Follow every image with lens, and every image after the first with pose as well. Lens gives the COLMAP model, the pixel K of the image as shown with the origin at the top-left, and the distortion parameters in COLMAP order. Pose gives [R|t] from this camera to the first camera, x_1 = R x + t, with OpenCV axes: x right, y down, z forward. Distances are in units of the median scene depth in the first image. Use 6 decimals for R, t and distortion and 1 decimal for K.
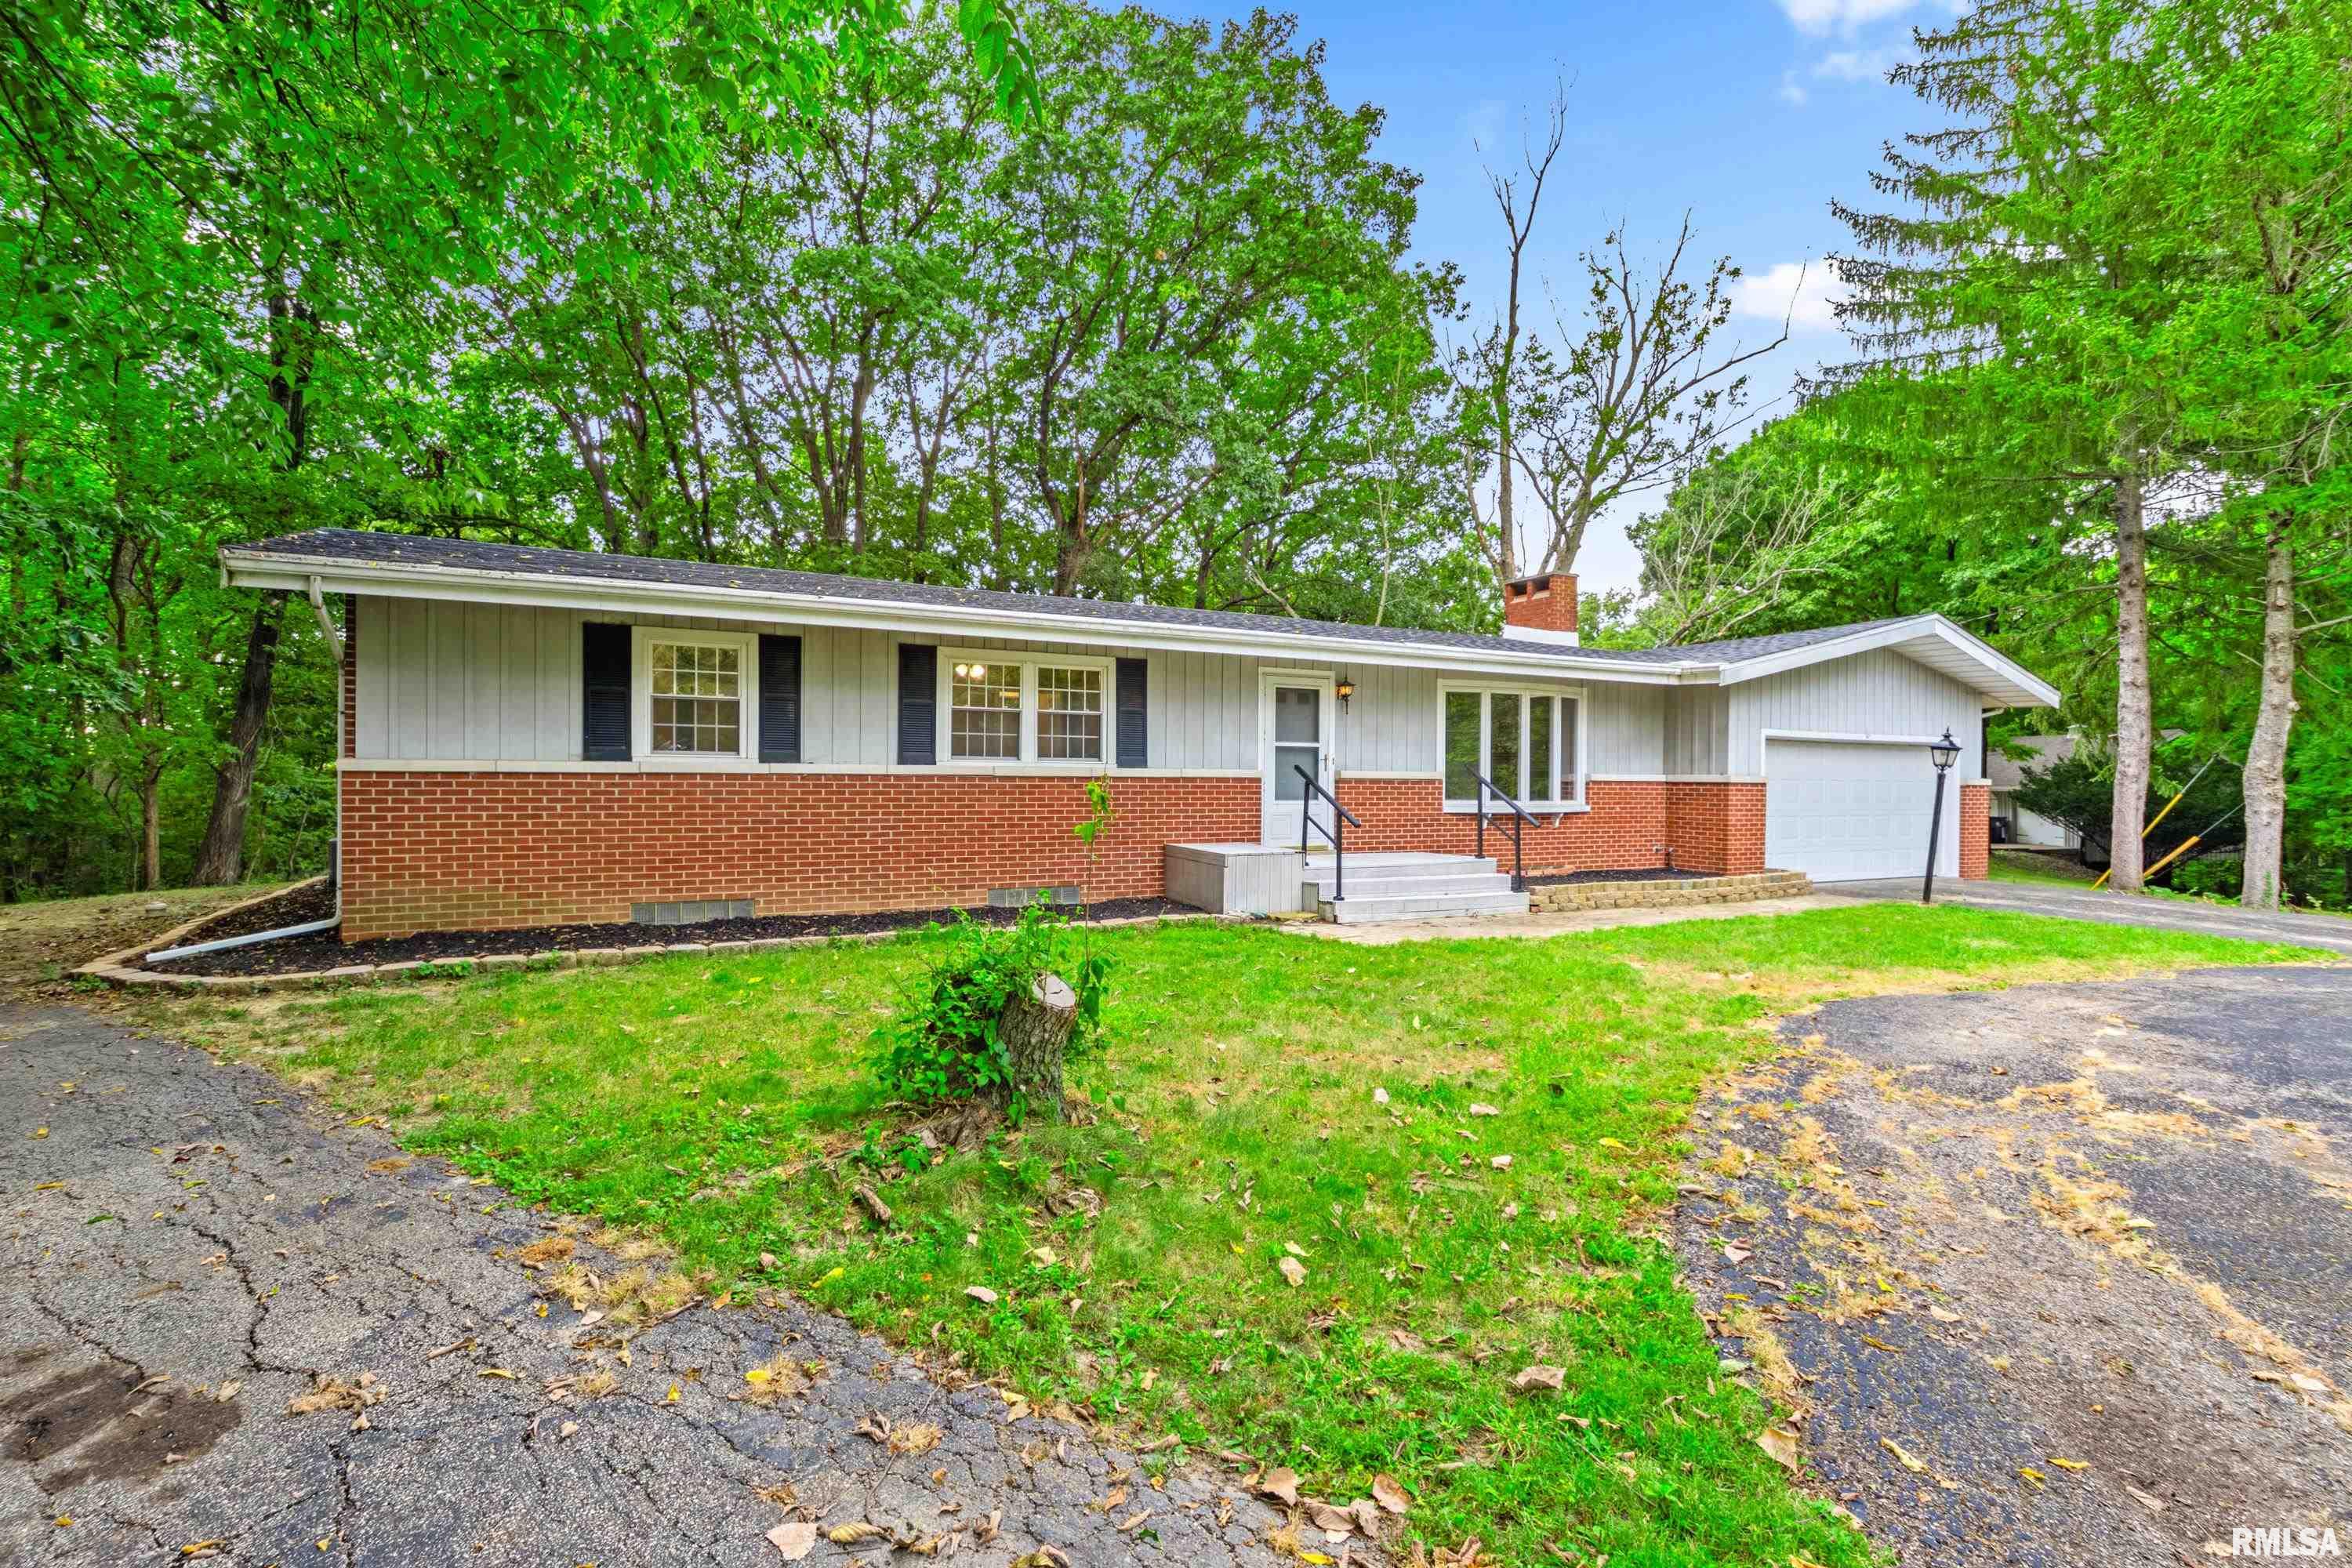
lens RADIAL K [[1118.4, 0, 1176.0], [0, 1118.4, 784.0], [0, 0, 1]] dist [0.001942, 0.000280]
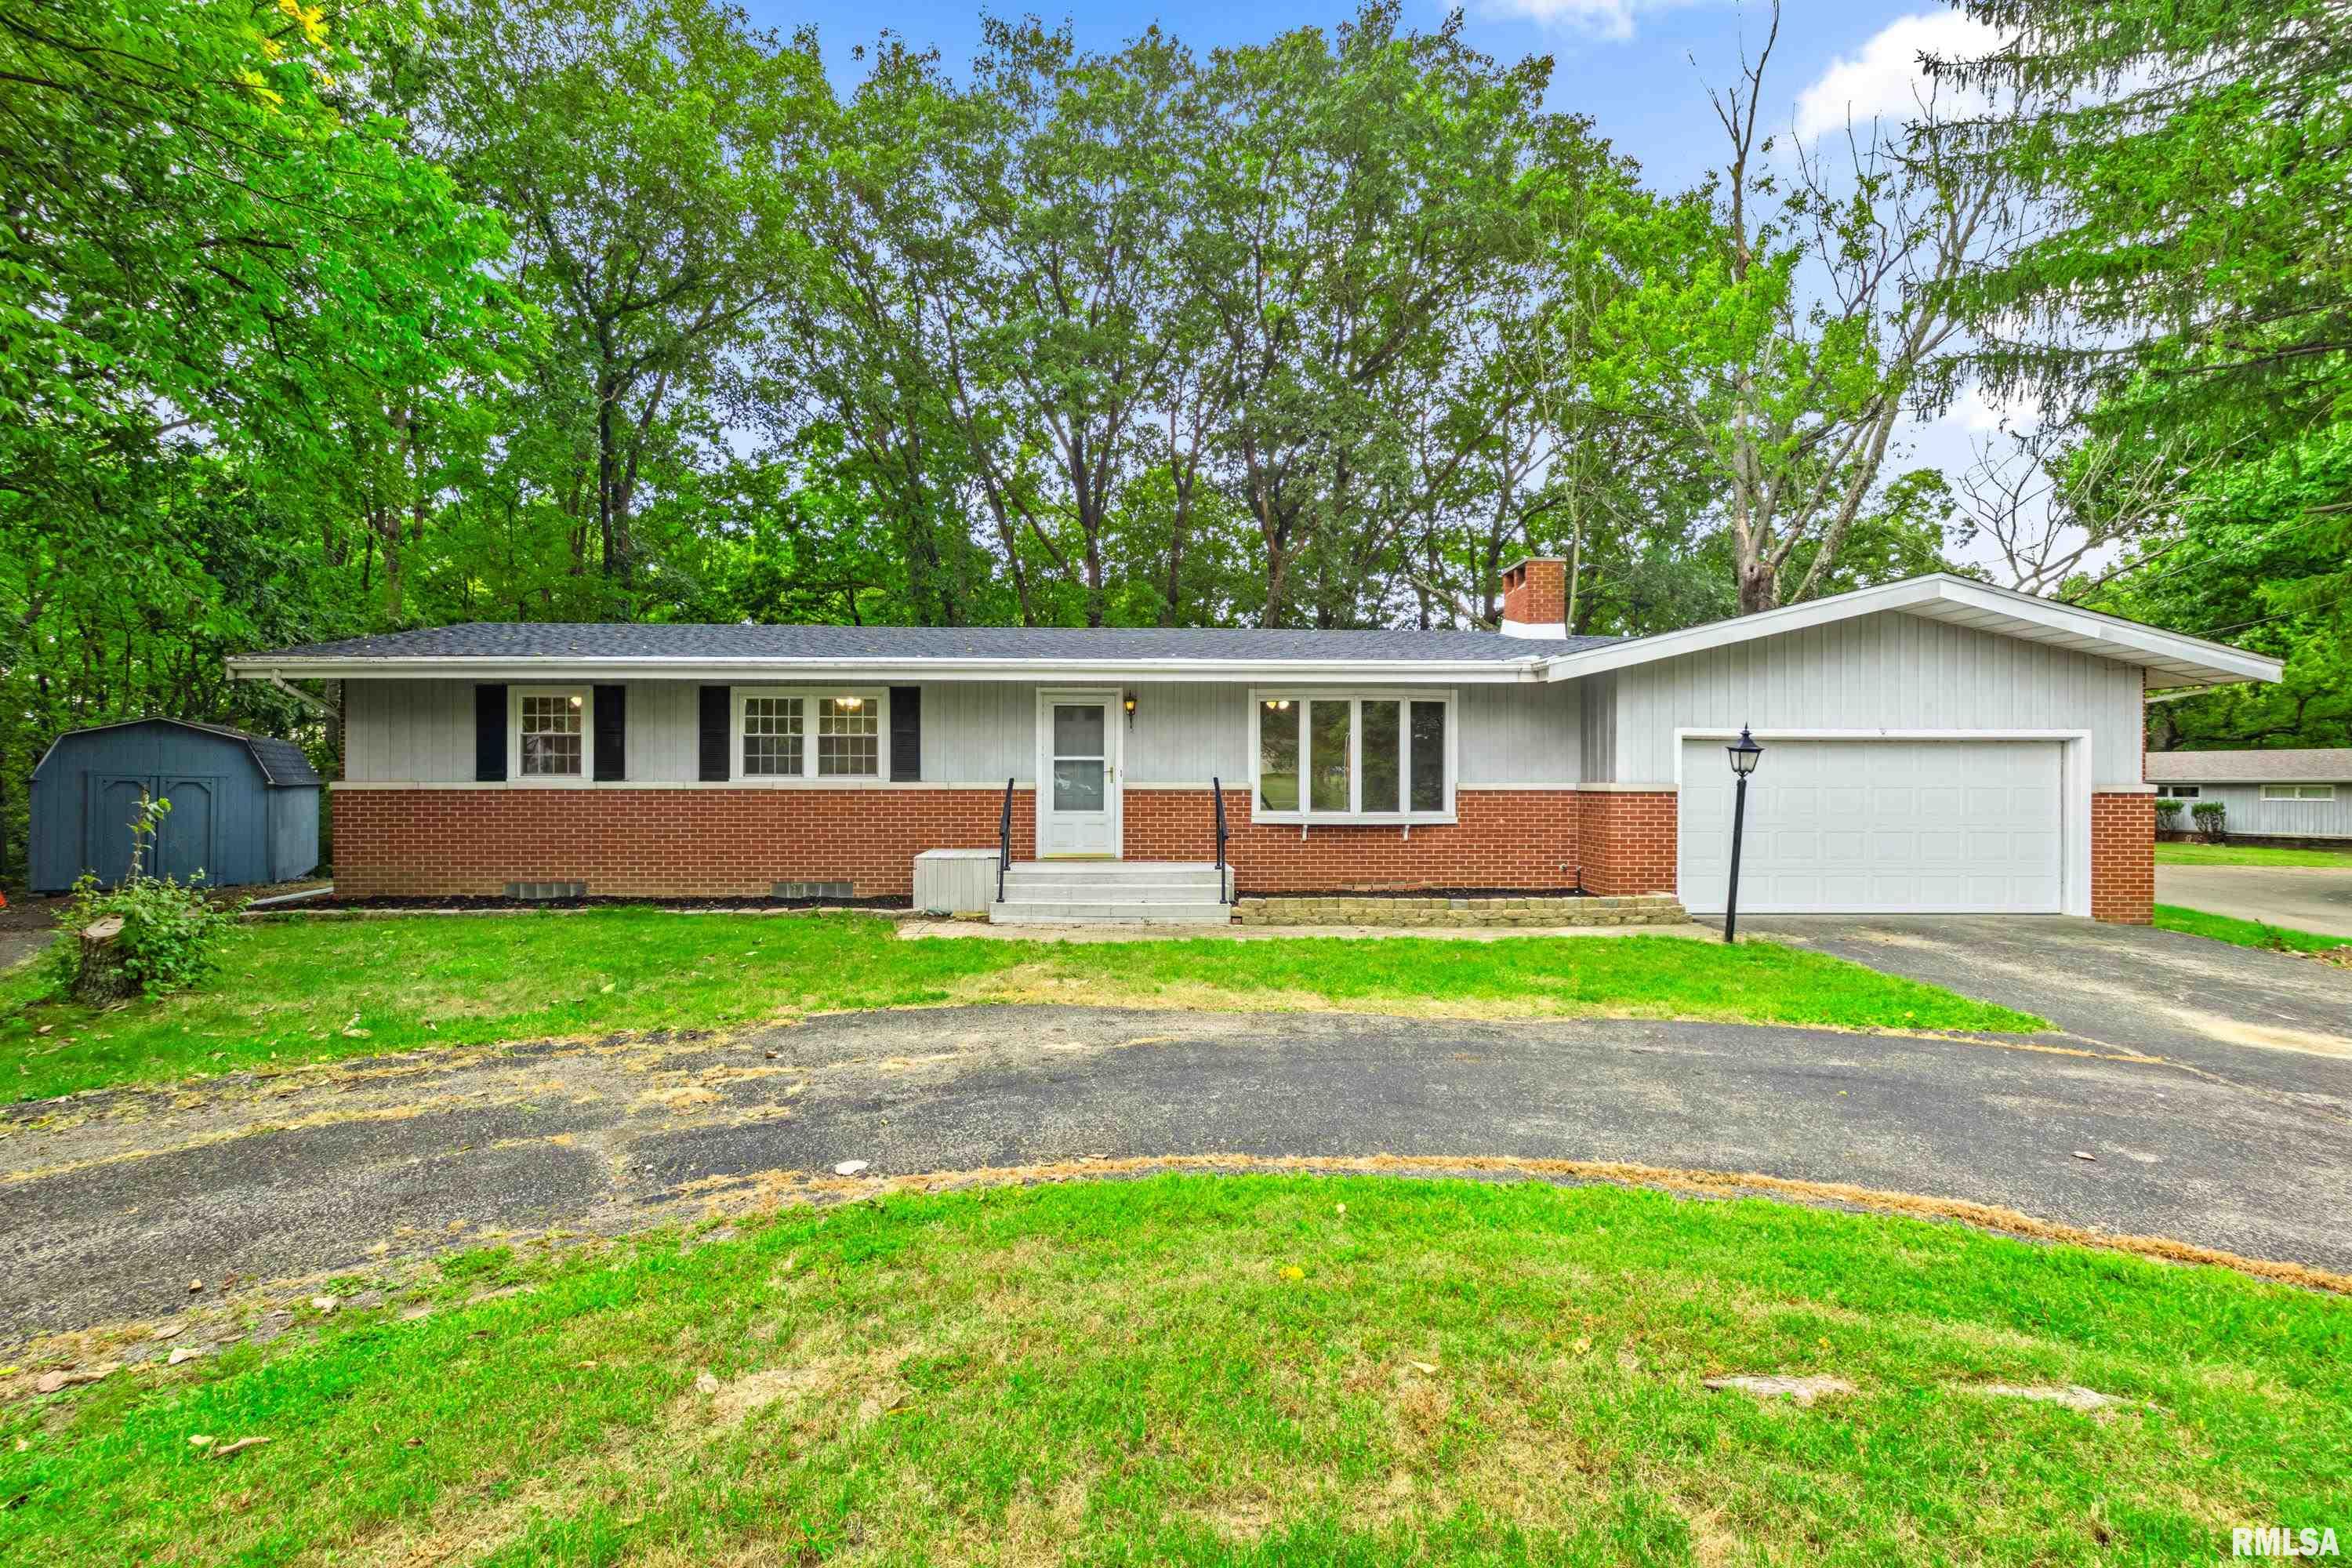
lens RADIAL K [[1118.4, 0, 1176.0], [0, 1118.4, 784.0], [0, 0, 1]] dist [0.001942, 0.000280]
pose [[0.894990, -0.008223, -0.446011, 0.719267], [0.004090, 0.999939, -0.010229, 0.000749], [0.446068, 0.007330, 0.894969, 0.090738]]
